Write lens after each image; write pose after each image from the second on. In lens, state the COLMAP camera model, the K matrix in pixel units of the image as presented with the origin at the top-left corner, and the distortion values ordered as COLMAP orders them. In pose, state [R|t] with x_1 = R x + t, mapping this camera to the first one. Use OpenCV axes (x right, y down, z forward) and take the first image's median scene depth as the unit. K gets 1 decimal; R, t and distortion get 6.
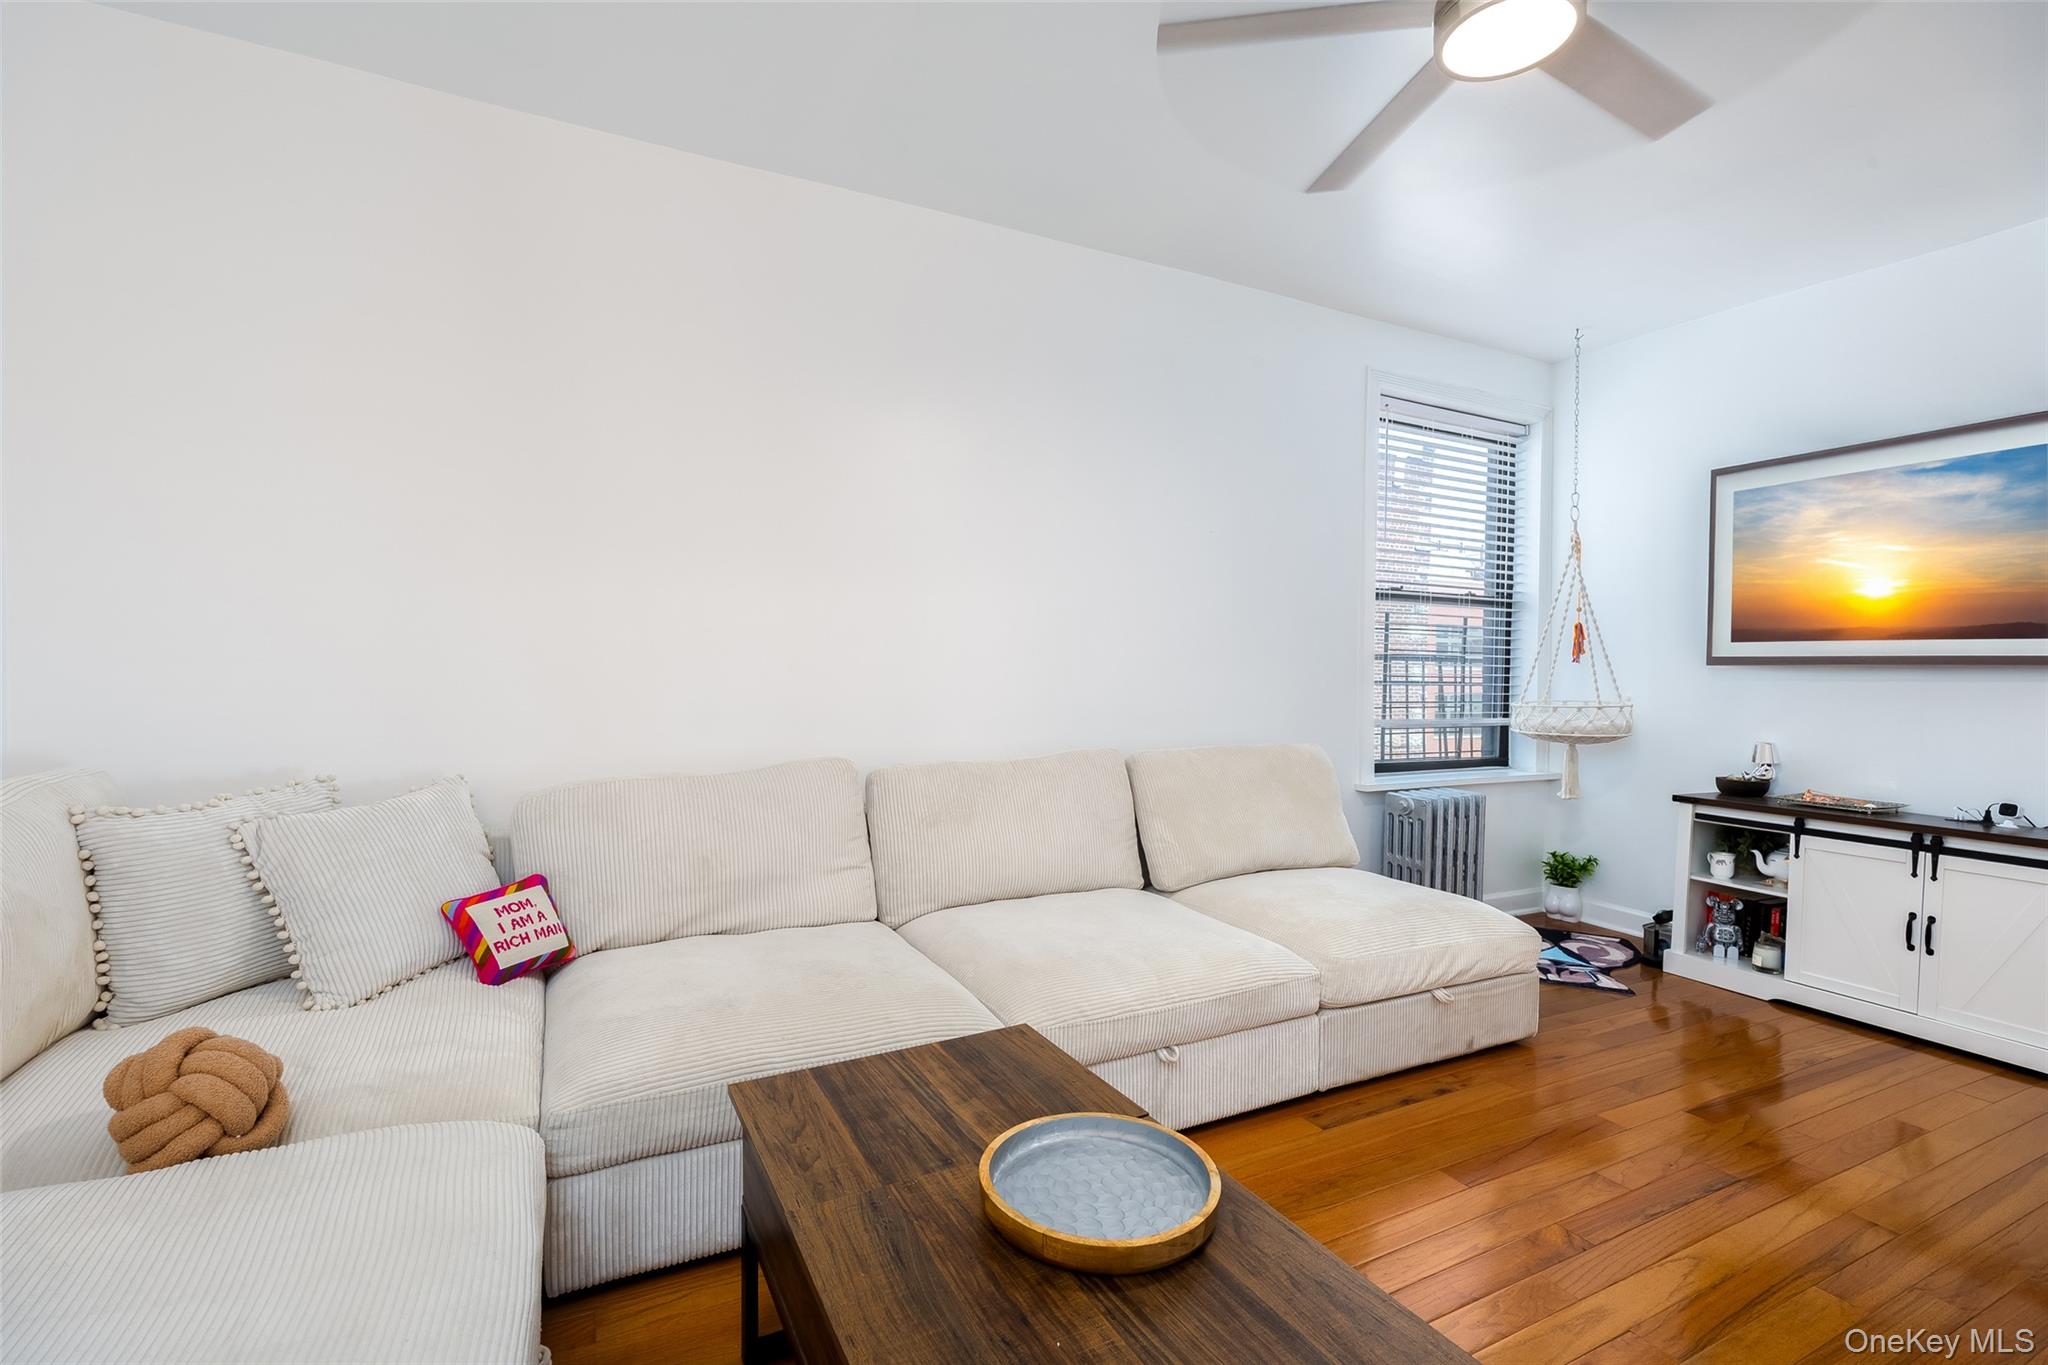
lens RADIAL K [[933.2, 0, 1024.0], [0, 933.2, 682.5], [0, 0, 1]] dist [-0.002393, -0.000257]
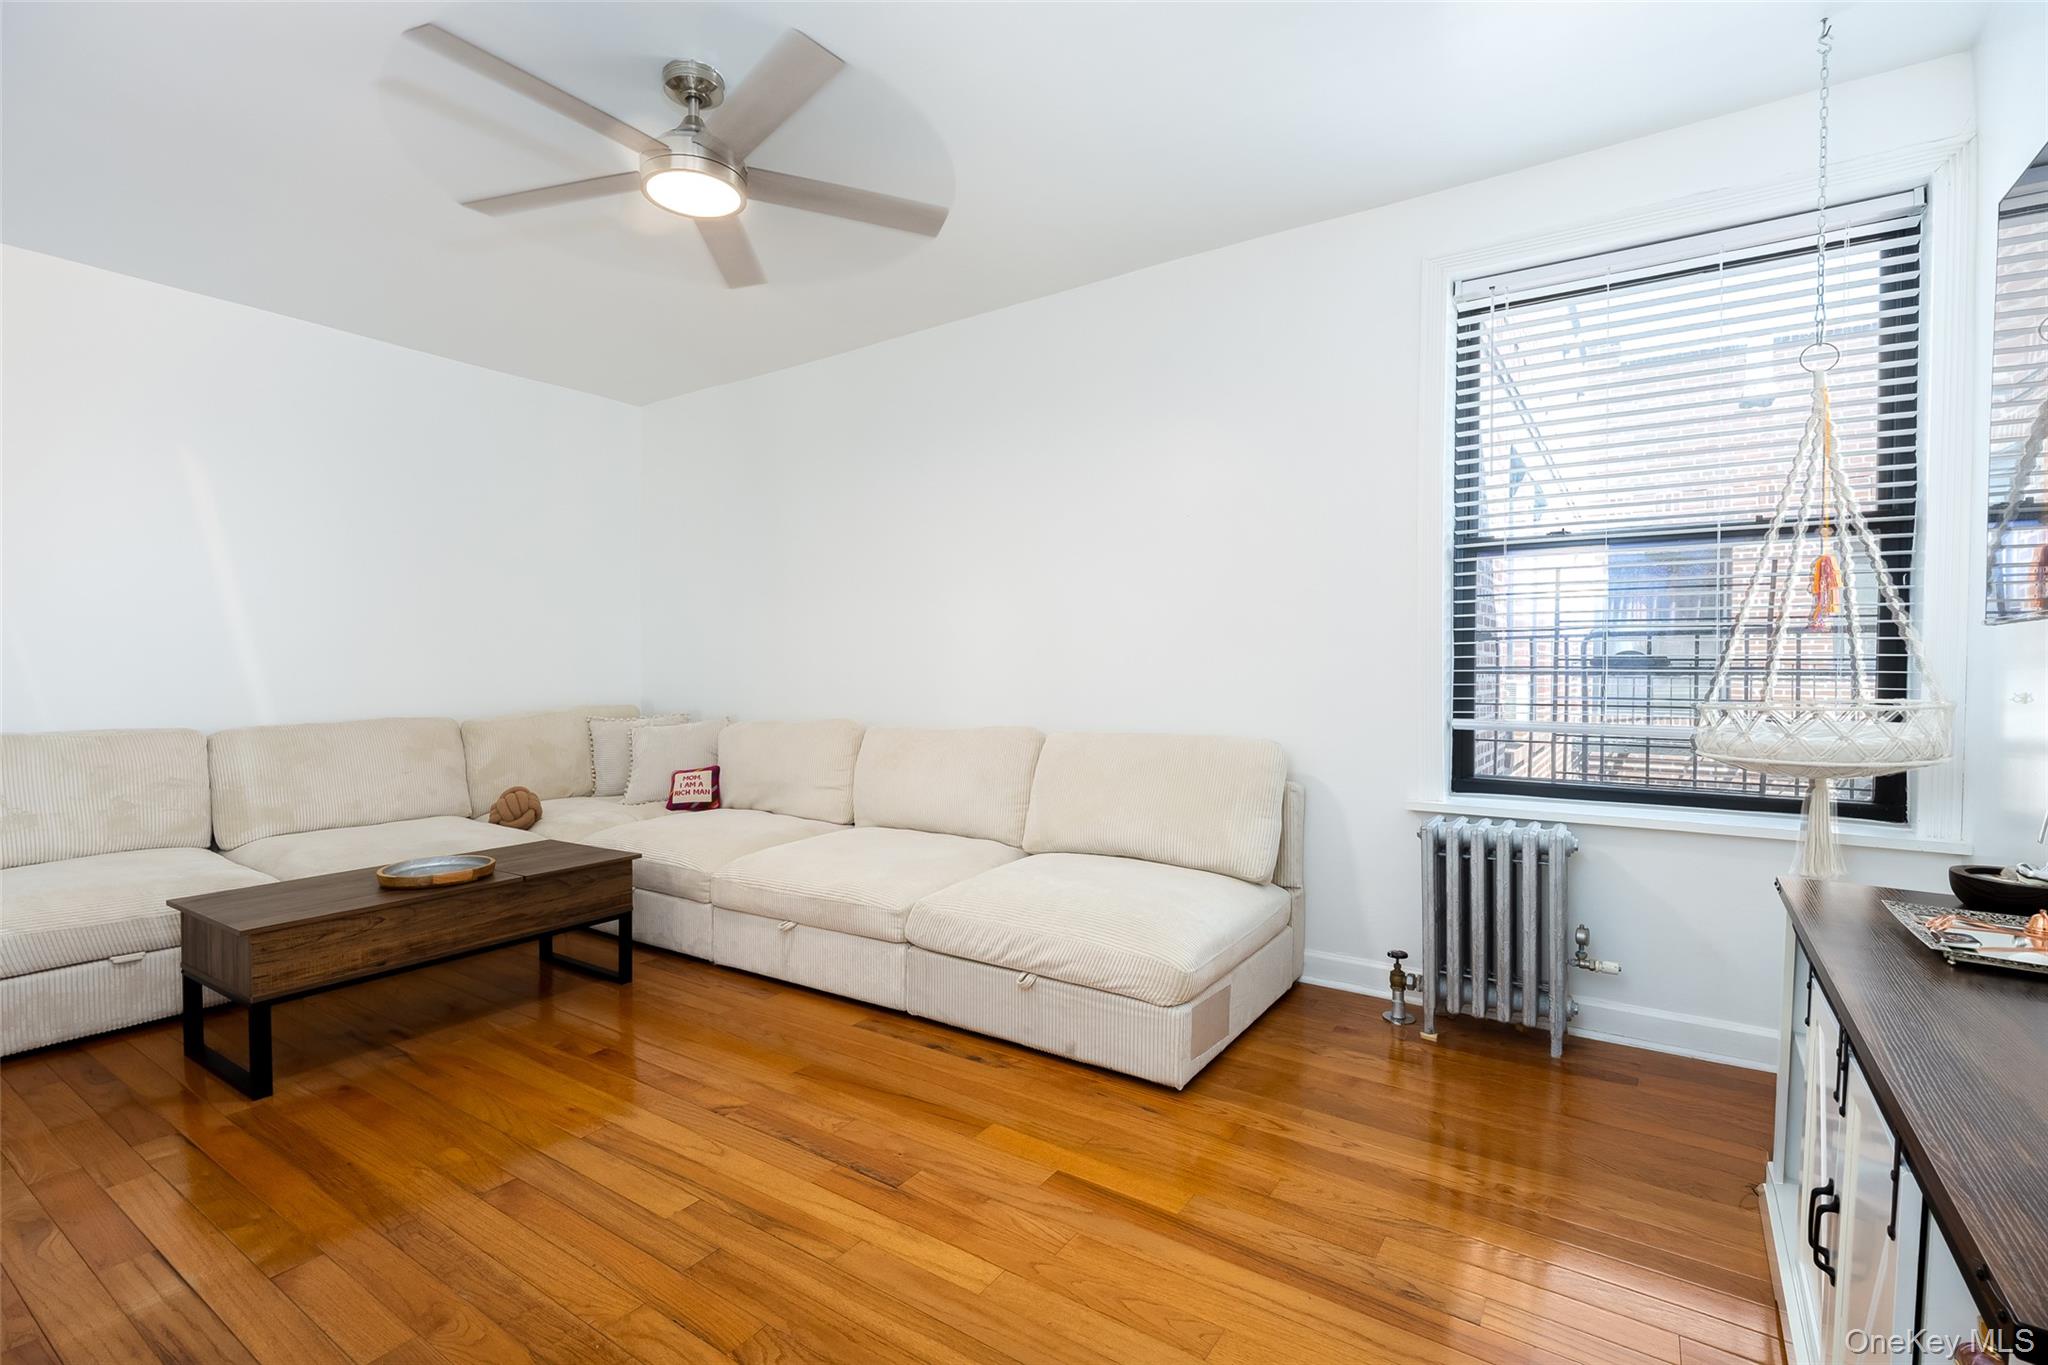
lens RADIAL K [[933.2, 0, 1024.0], [0, 933.2, 682.5], [0, 0, 1]] dist [-0.002393, -0.000257]
pose [[0.483943, 0.005426, -0.875083, 1.379199], [-0.002385, 0.999985, 0.004882, 0.012561], [0.875096, -0.000276, 0.483949, 0.539820]]
